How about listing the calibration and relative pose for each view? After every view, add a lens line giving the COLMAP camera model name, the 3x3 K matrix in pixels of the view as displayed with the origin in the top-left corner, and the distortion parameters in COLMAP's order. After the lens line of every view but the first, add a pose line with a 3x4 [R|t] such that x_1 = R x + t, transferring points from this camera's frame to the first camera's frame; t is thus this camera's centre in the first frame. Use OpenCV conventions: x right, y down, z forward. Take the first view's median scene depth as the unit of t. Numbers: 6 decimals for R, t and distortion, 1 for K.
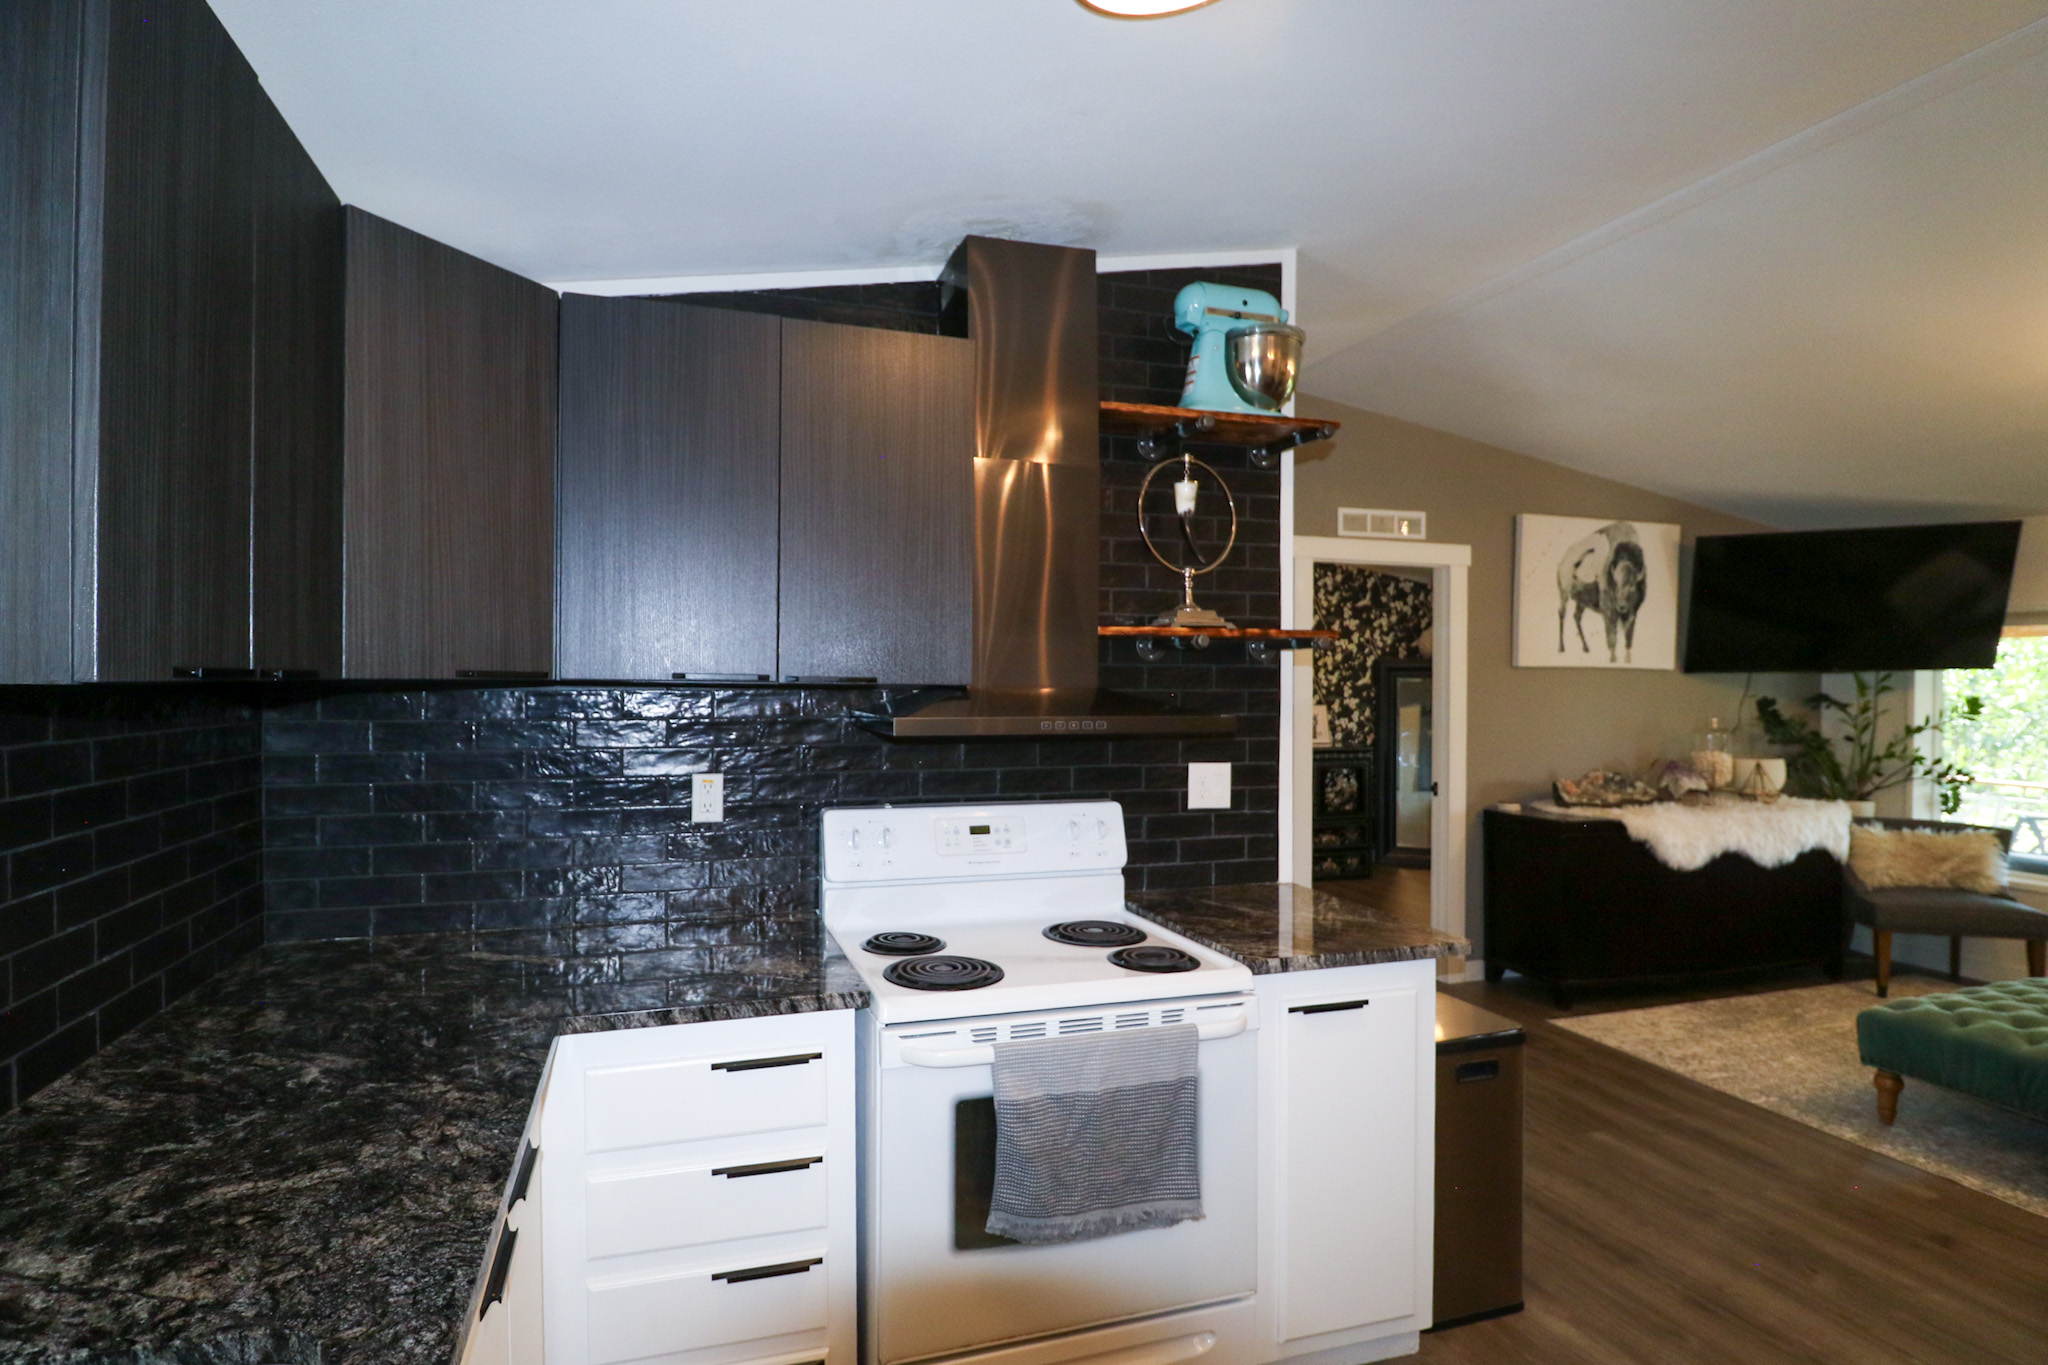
lens RADIAL K [[952.4, 0, 975.9], [0, 952.4, 669.2], [0, 0, 1]] dist [0.000427, -0.014259]
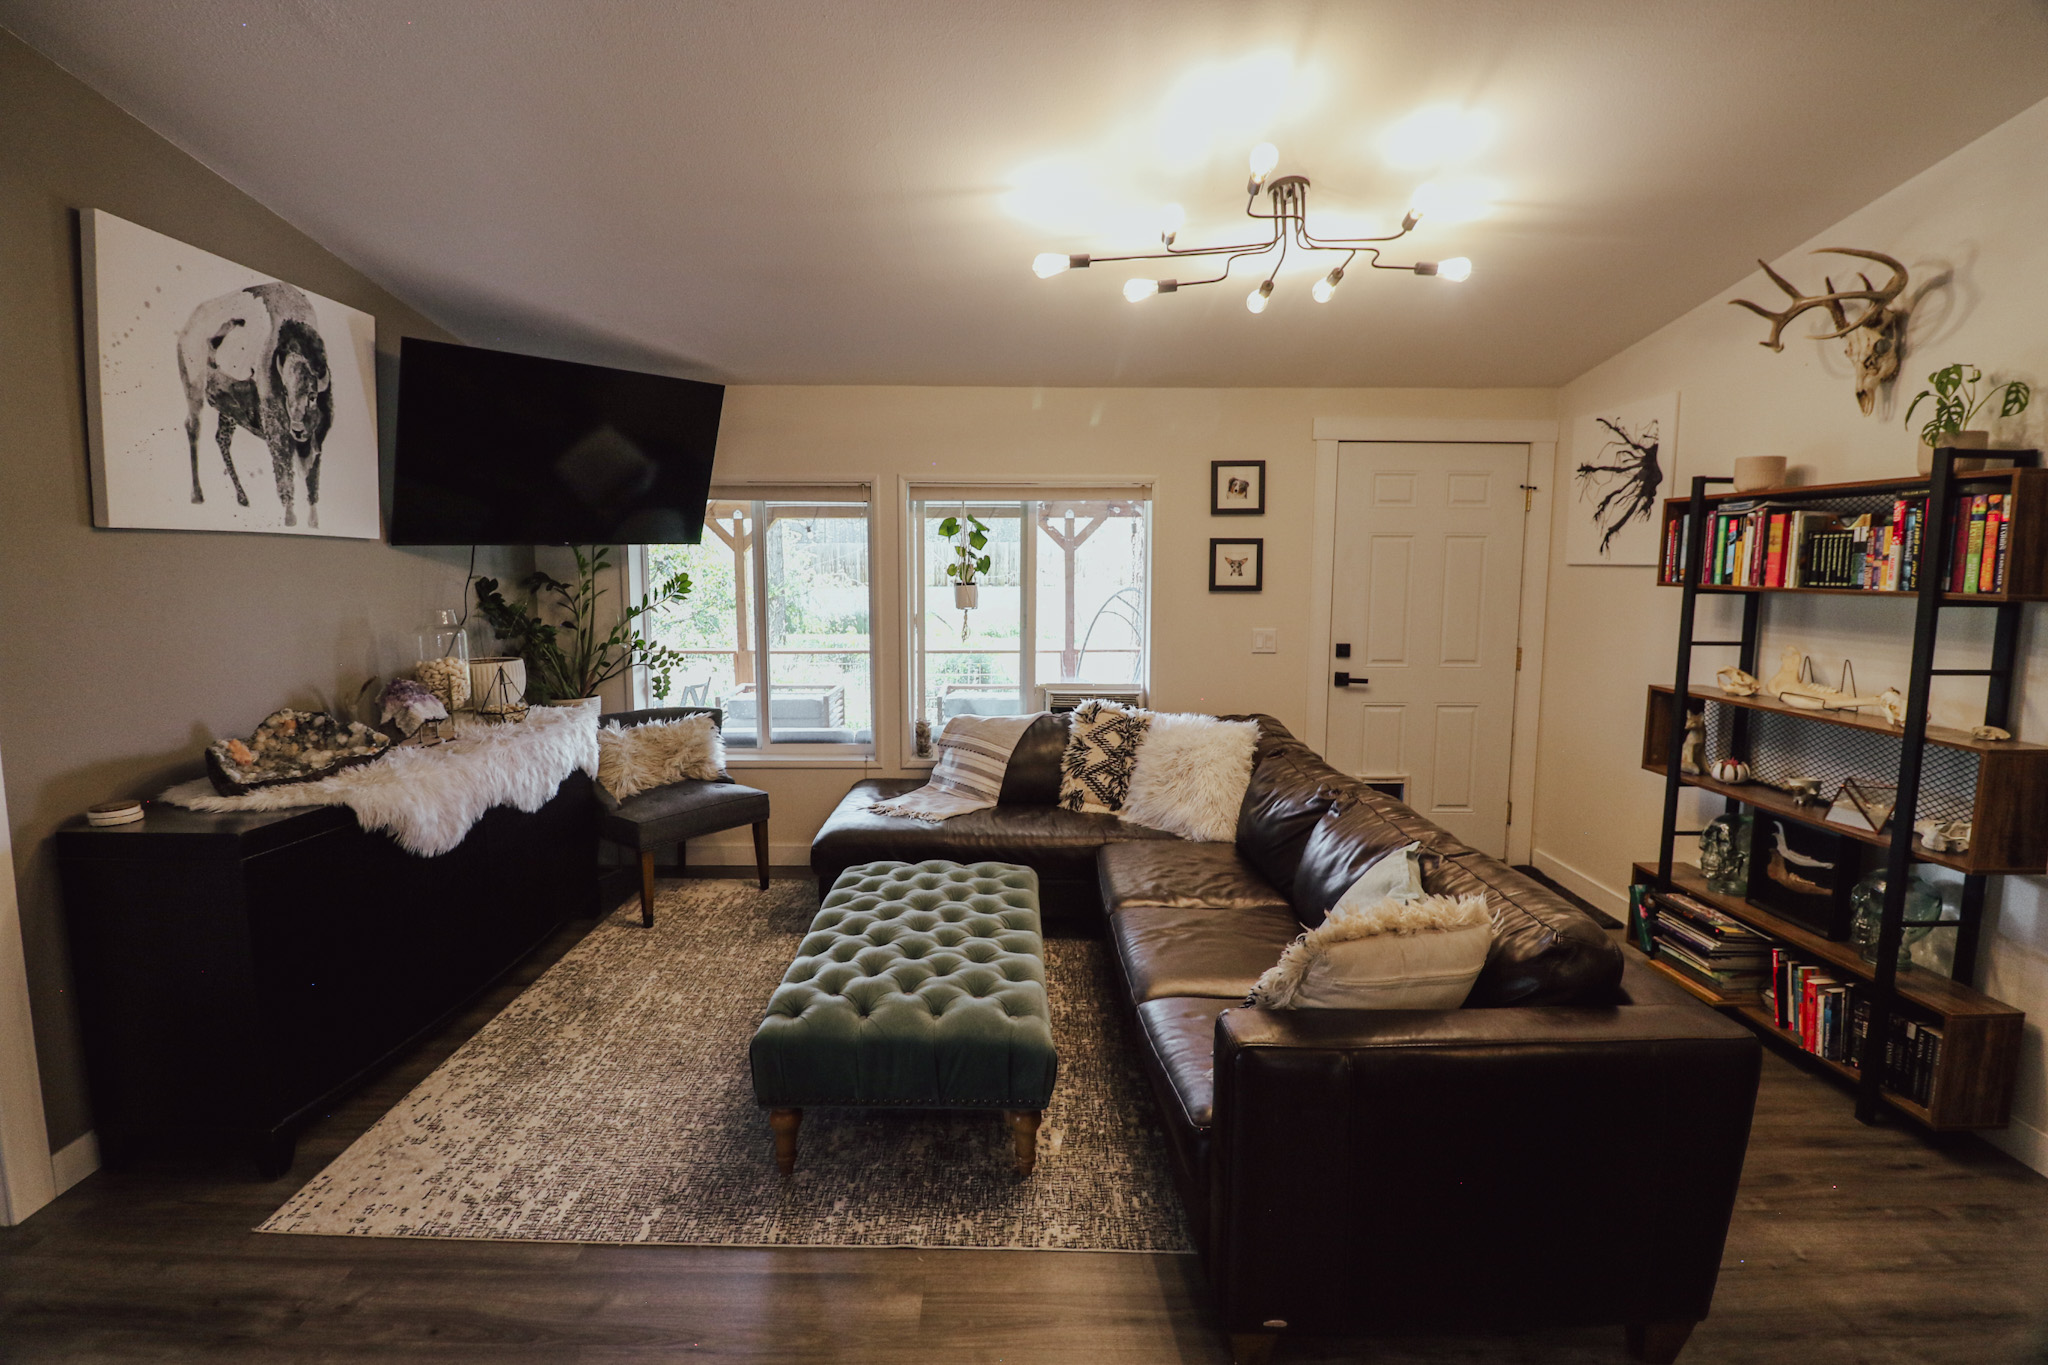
lens RADIAL K [[952.4, 0, 975.9], [0, 952.4, 669.2], [0, 0, 1]] dist [0.000427, -0.014259]
pose [[0.302247, -0.111824, 0.946648, 0.232675], [-0.008428, 0.992743, 0.119960, 0.007555], [-0.953192, -0.044235, 0.299111, 0.417113]]
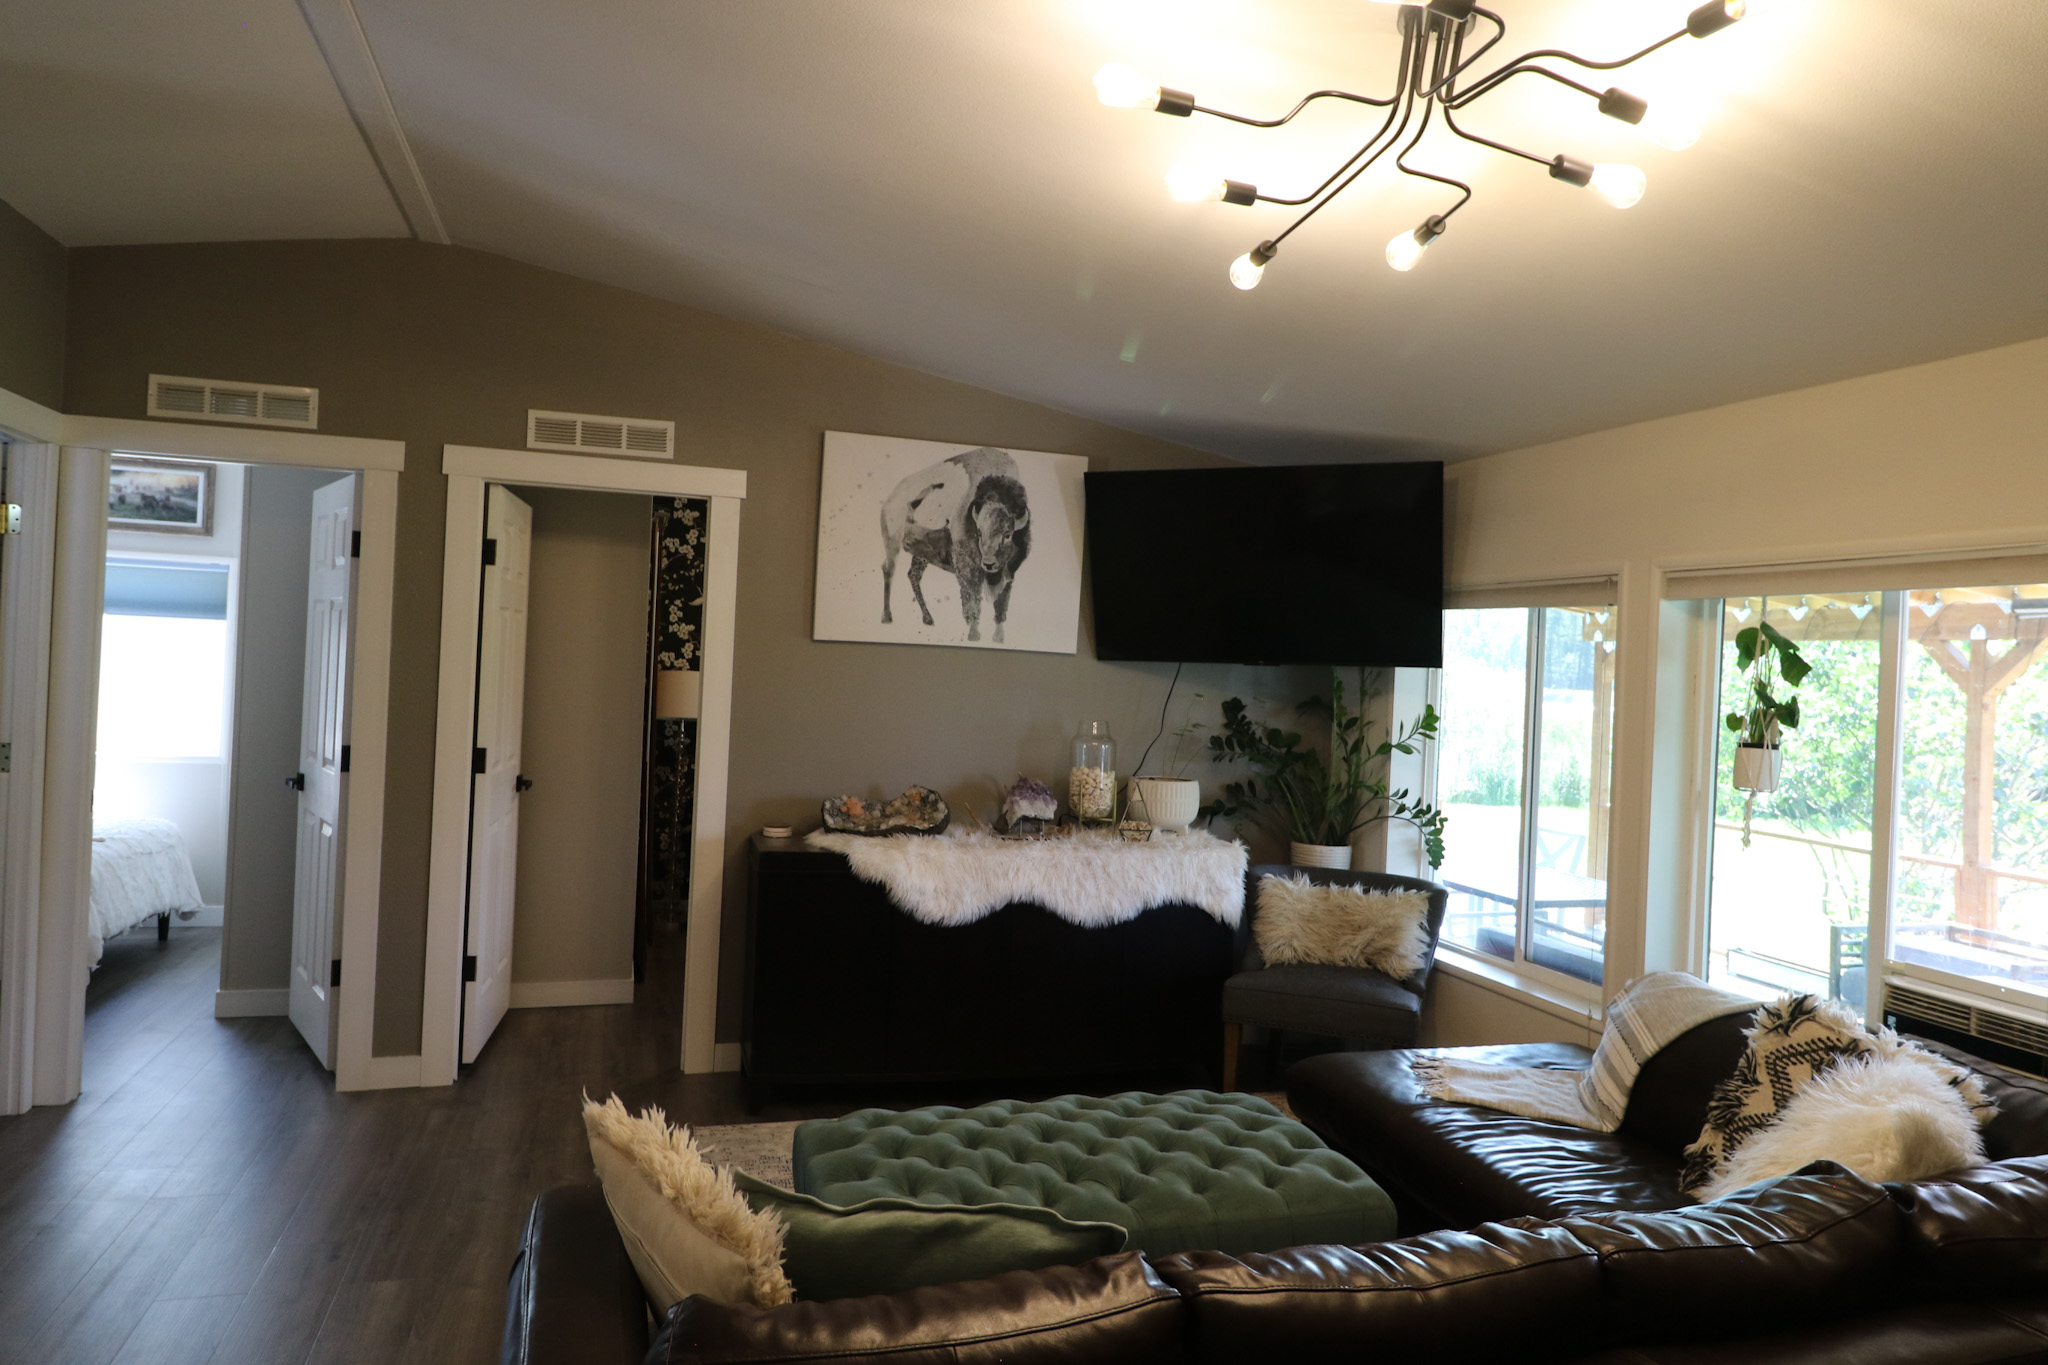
lens RADIAL K [[1305.1, 0, 1016.6], [0, 1305.1, 656.0], [0, 0, 1]] dist [0.032961, -0.027865]
pose [[0.999107, 0.039567, 0.014807, 0.704135], [-0.039670, 0.999190, 0.006691, -0.003156], [-0.014530, -0.007272, 0.999868, -0.004768]]
